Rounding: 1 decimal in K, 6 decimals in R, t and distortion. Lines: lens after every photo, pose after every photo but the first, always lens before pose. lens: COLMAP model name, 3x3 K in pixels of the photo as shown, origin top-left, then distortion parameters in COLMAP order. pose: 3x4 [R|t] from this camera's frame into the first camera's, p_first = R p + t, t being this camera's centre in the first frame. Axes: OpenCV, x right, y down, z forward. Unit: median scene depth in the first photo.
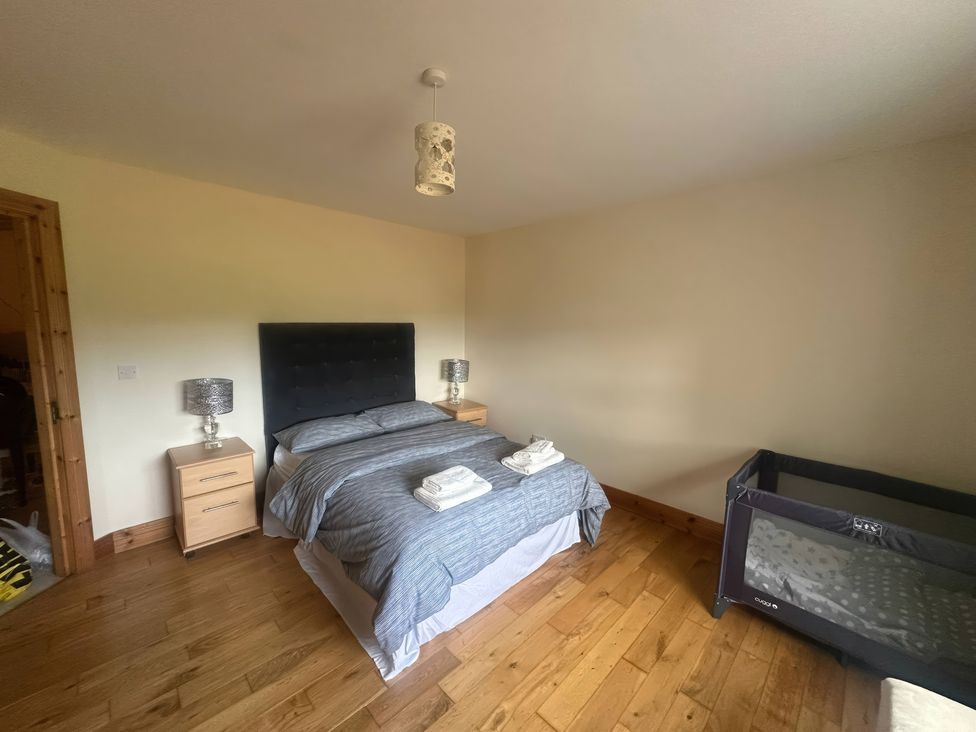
lens RADIAL K [[386.8, 0, 488.0], [0, 386.8, 366.0], [0, 0, 1]] dist [-0.003366, -0.000550]
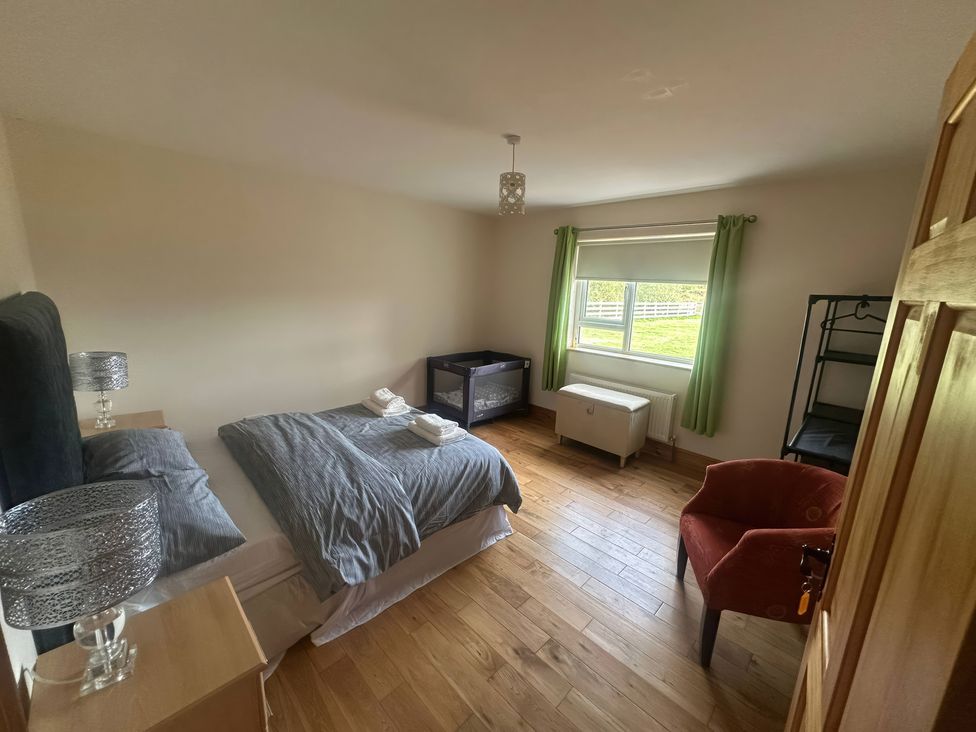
lens RADIAL K [[386.8, 0, 488.0], [0, 386.8, 366.0], [0, 0, 1]] dist [-0.003366, -0.000550]
pose [[-0.006042, -0.220850, 0.975289, -1.187681], [0.081433, 0.971959, 0.220600, -0.139567], [-0.996660, 0.080754, 0.012112, 0.742380]]
